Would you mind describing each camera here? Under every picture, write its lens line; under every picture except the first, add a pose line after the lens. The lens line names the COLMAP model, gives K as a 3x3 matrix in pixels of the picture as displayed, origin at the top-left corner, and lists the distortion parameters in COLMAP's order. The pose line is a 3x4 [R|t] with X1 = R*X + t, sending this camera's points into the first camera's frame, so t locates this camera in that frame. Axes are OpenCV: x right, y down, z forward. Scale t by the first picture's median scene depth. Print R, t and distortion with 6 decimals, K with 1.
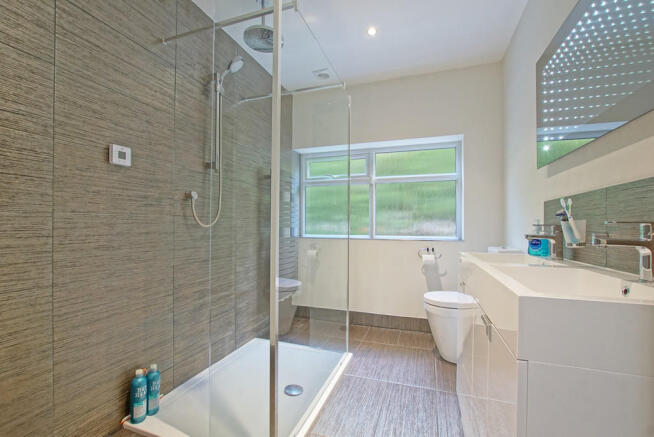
lens RADIAL K [[285.7, 0, 326.6], [0, 285.7, 223.2], [0, 0, 1]] dist [-0.024461, 0.000682]
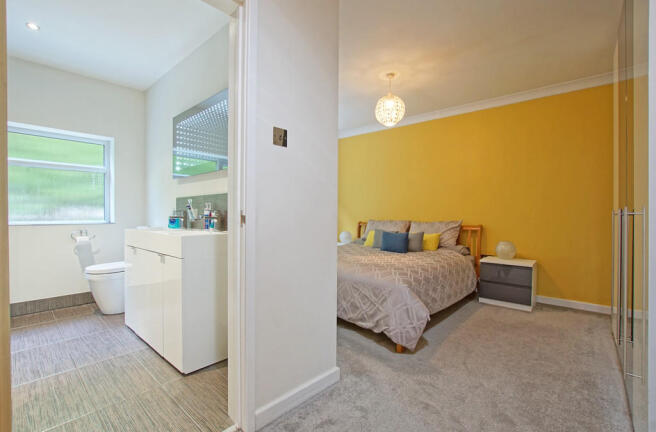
lens RADIAL K [[299.4, 0, 328.0], [0, 299.4, 216.0], [0, 0, 1]] dist [-0.000133, -0.000277]
pose [[0.380566, -0.017148, 0.924595, -0.446906], [-0.007833, 0.999732, 0.021766, -0.007321], [-0.924721, -0.015526, 0.380330, -0.442560]]
